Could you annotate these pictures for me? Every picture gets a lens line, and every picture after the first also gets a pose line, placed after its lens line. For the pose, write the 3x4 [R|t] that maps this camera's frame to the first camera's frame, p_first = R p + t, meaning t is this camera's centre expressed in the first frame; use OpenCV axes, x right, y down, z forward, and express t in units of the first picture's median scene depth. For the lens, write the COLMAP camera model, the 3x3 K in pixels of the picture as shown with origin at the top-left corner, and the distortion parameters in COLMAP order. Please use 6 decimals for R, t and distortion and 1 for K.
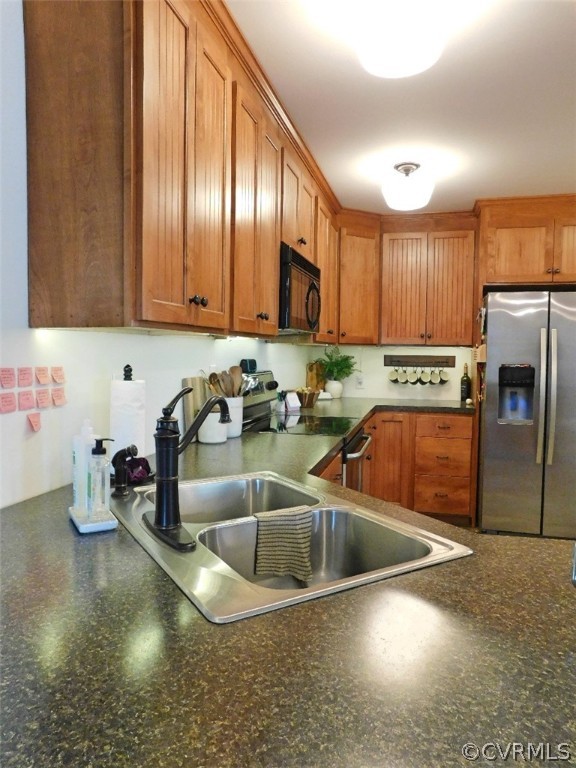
lens RADIAL K [[531.5, 0, 288.0], [0, 531.5, 384.0], [0, 0, 1]] dist [-0.053530, 0.002070]
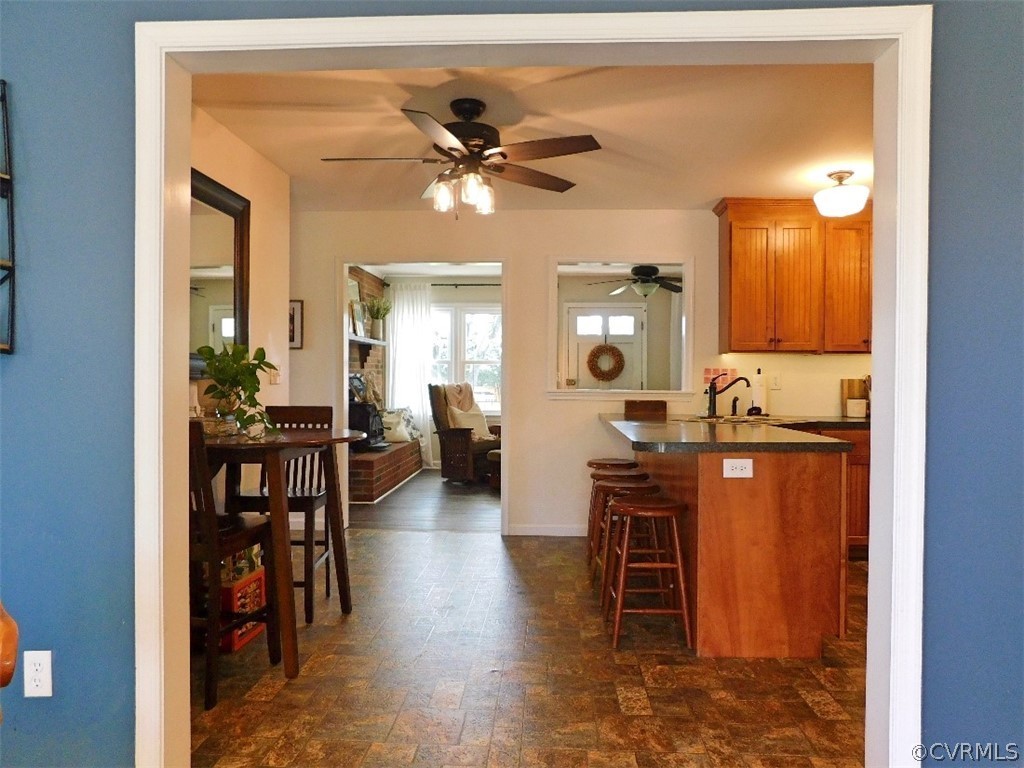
lens RADIAL K [[708.7, 0, 512.0], [0, 708.7, 384.0], [0, 0, 1]] dist [-0.053530, 0.002070]
pose [[0.196856, 0.002018, -0.980430, 1.049155], [-0.064165, 0.997881, -0.010829, 0.057119], [0.978330, 0.065041, 0.196568, -0.288343]]
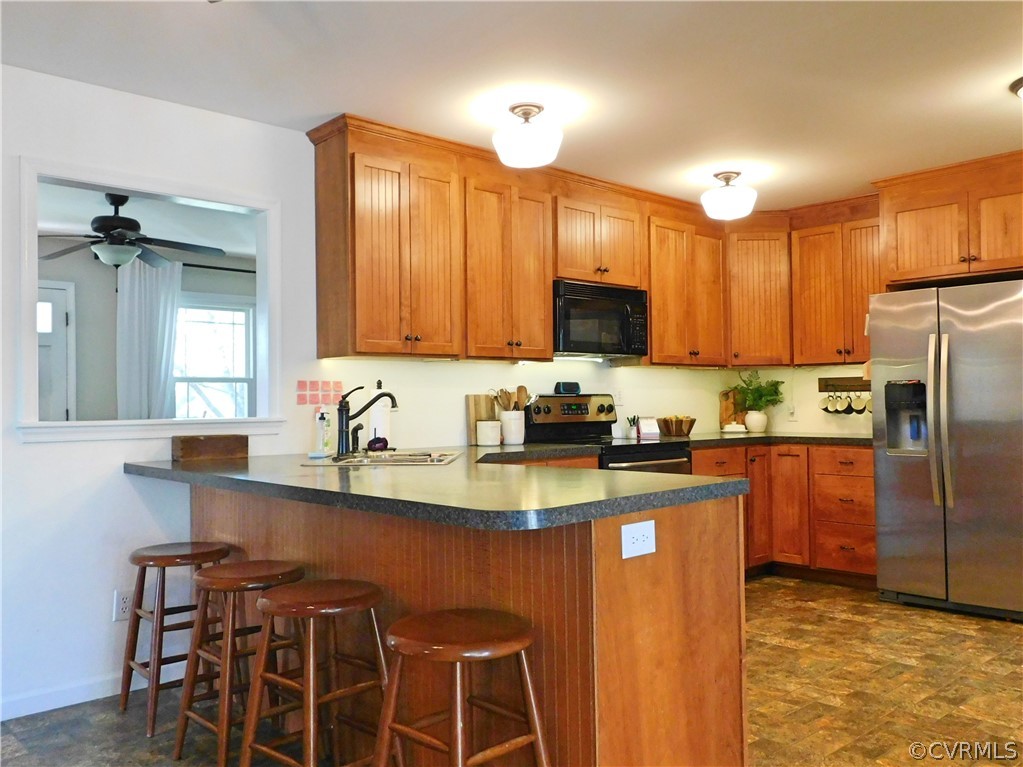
lens RADIAL K [[873.0, 0, 511.5], [0, 873.0, 383.5], [0, 0, 1]] dist [-0.006420, -0.002190]
pose [[0.834880, -0.030734, -0.549574, 0.600690], [-0.013335, 0.997017, -0.076015, 0.069017], [0.550271, 0.070792, 0.831980, -0.396819]]
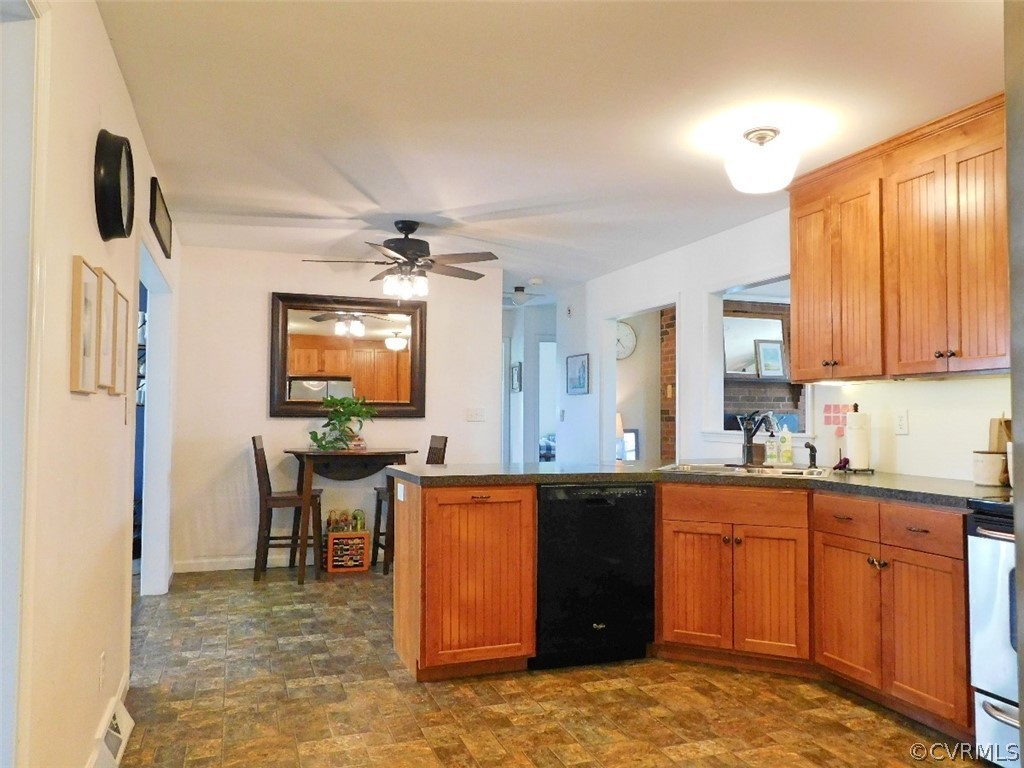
lens RADIAL K [[775.5, 0, 512.0], [0, 775.5, 384.0], [0, 0, 1]] dist [0.007266, 0.003190]
pose [[-0.828096, -0.039031, -0.559226, 0.794500], [-0.048115, 0.998841, 0.001533, -0.018767], [0.558518, 0.028177, -0.829014, 0.974555]]
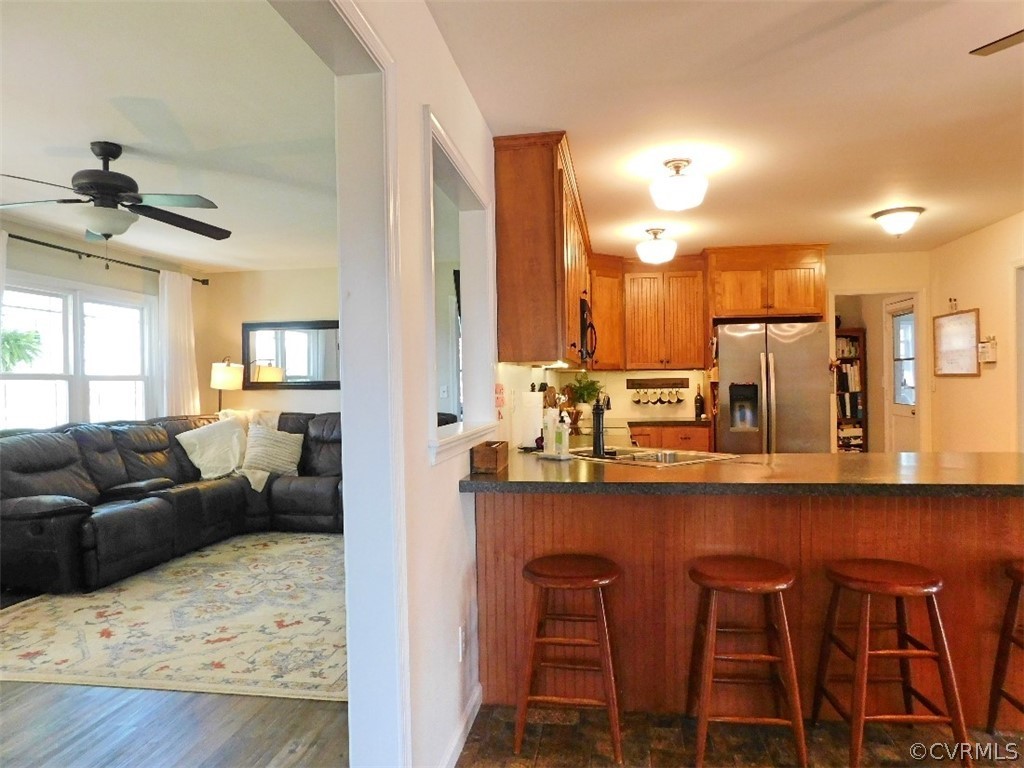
lens RADIAL K [[692.8, 0, 512.0], [0, 692.8, 384.0], [0, 0, 1]] dist [-0.059649, 0.064749]
pose [[0.994438, -0.025015, 0.102313, -0.242307], [0.031102, 0.997812, -0.058337, 0.039163], [-0.100630, 0.061195, 0.993040, -0.492838]]
